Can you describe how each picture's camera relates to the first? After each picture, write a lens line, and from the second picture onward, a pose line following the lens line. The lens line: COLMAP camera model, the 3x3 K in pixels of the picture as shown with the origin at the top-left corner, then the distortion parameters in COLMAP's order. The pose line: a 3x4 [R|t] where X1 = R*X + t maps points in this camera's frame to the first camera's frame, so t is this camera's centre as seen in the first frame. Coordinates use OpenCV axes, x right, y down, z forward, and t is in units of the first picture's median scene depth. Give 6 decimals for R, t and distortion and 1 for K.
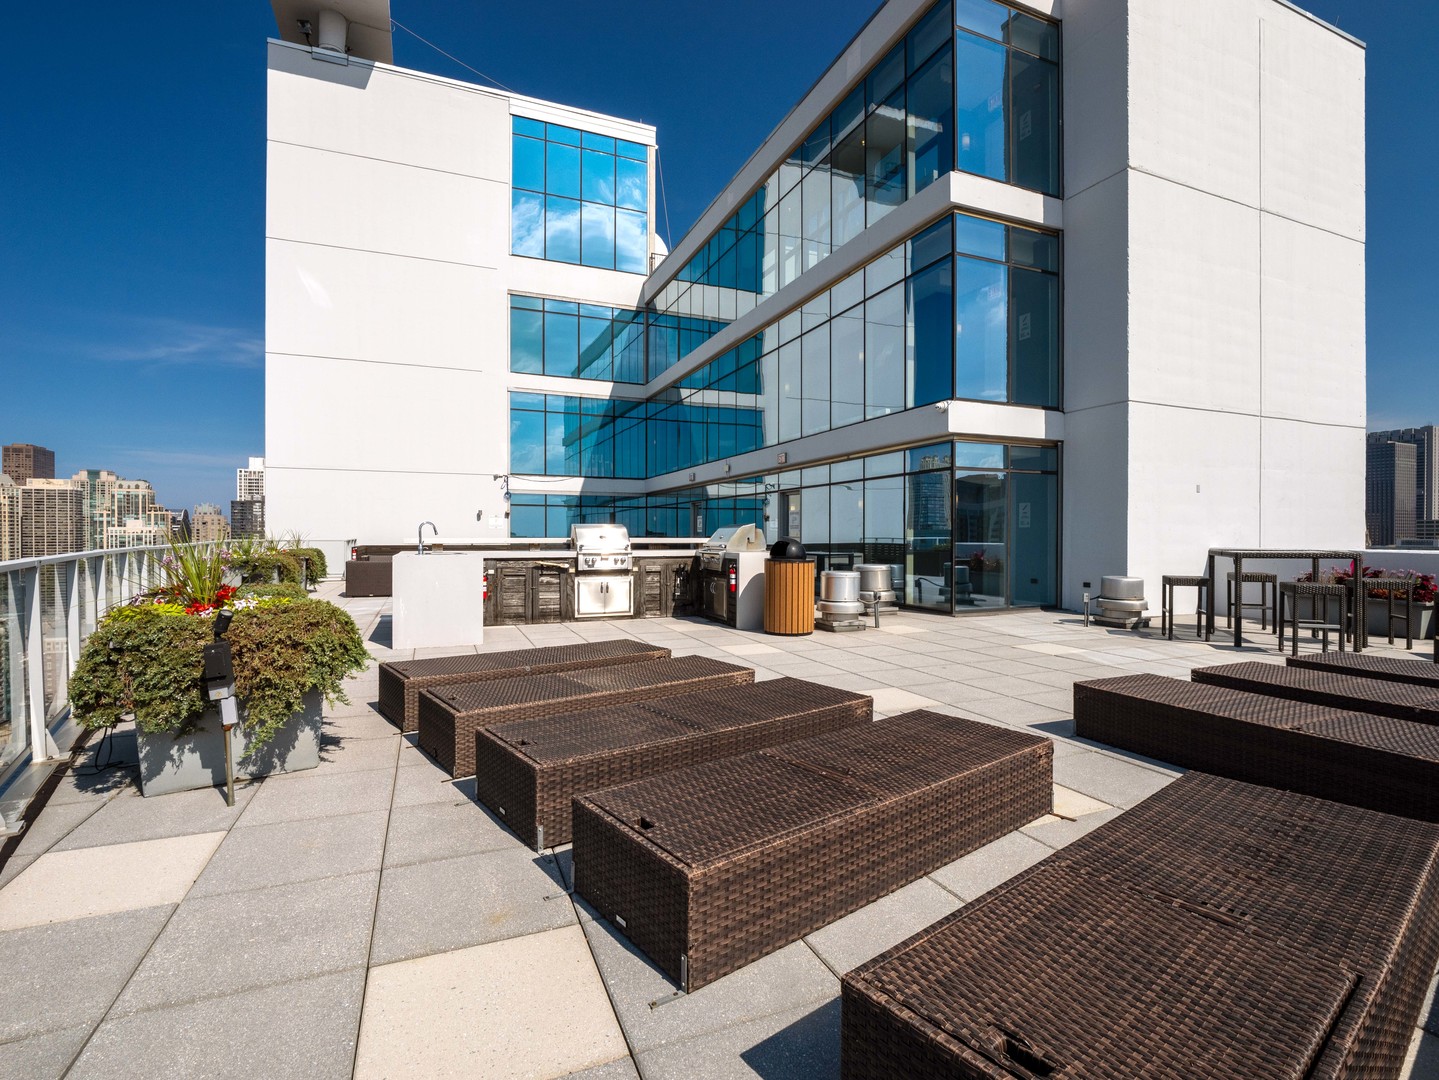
lens RADIAL K [[682.7, 0, 714.1], [0, 682.7, 538.8], [0, 0, 1]] dist [-0.014672, 0.001965]
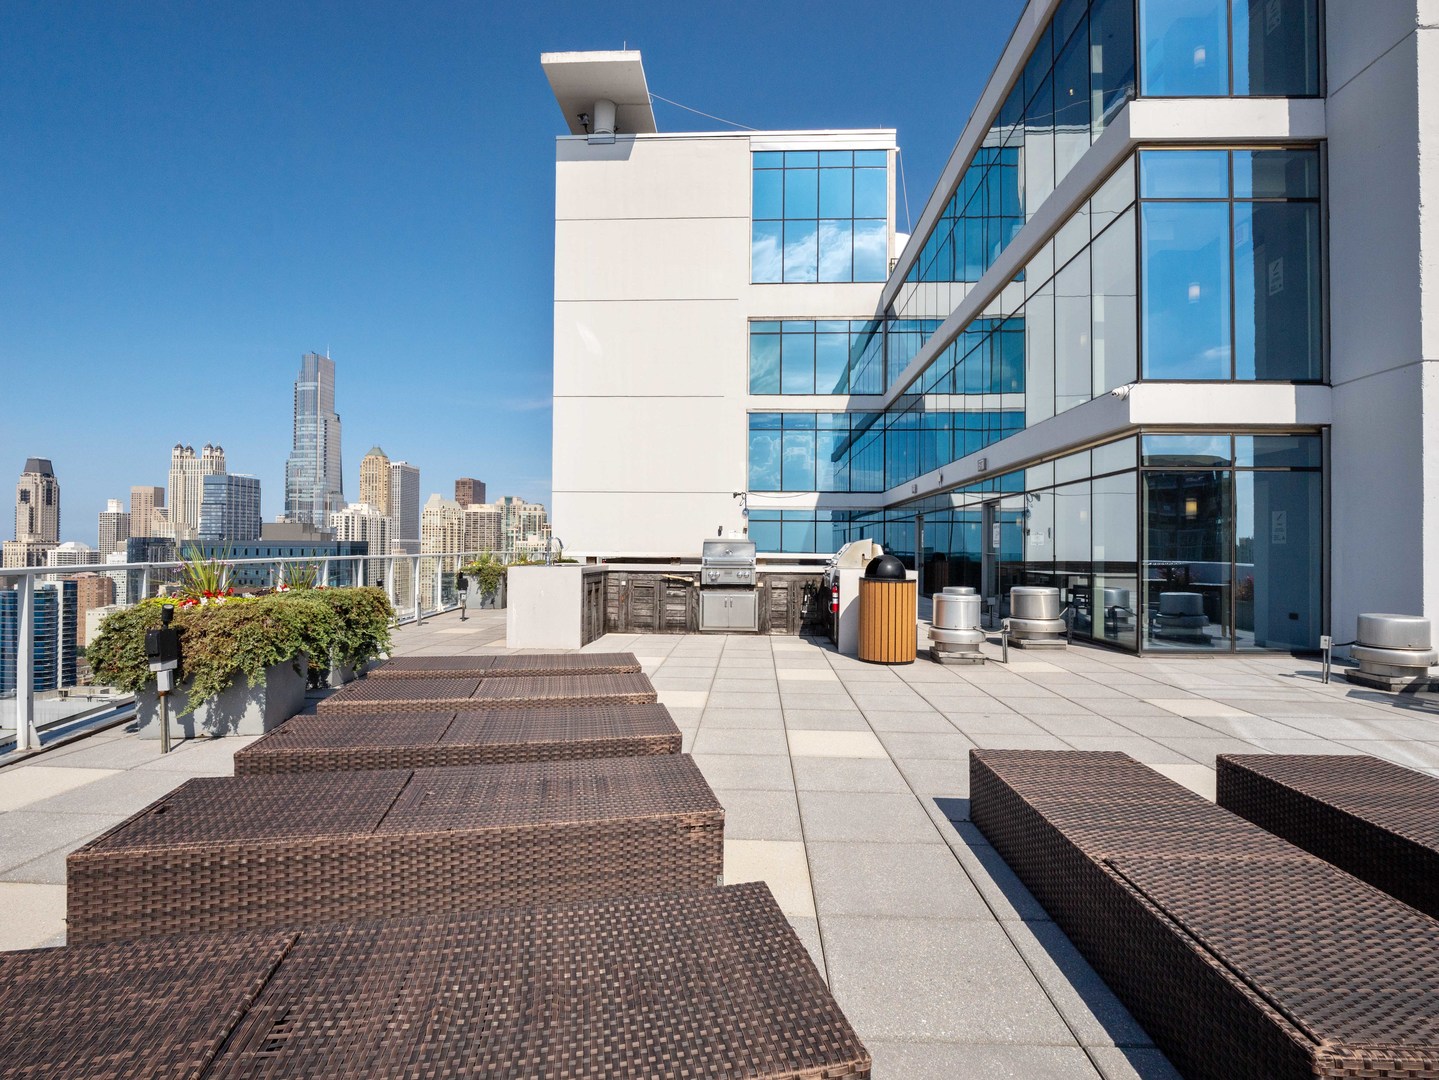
lens RADIAL K [[682.7, 0, 722.8], [0, 682.7, 538.9], [0, 0, 1]] dist [-0.014672, 0.001965]
pose [[0.905975, 0.000621, -0.423332, 0.232991], [-0.009745, 0.999765, -0.019389, -0.001919], [0.423220, 0.021691, 0.905767, 0.074709]]
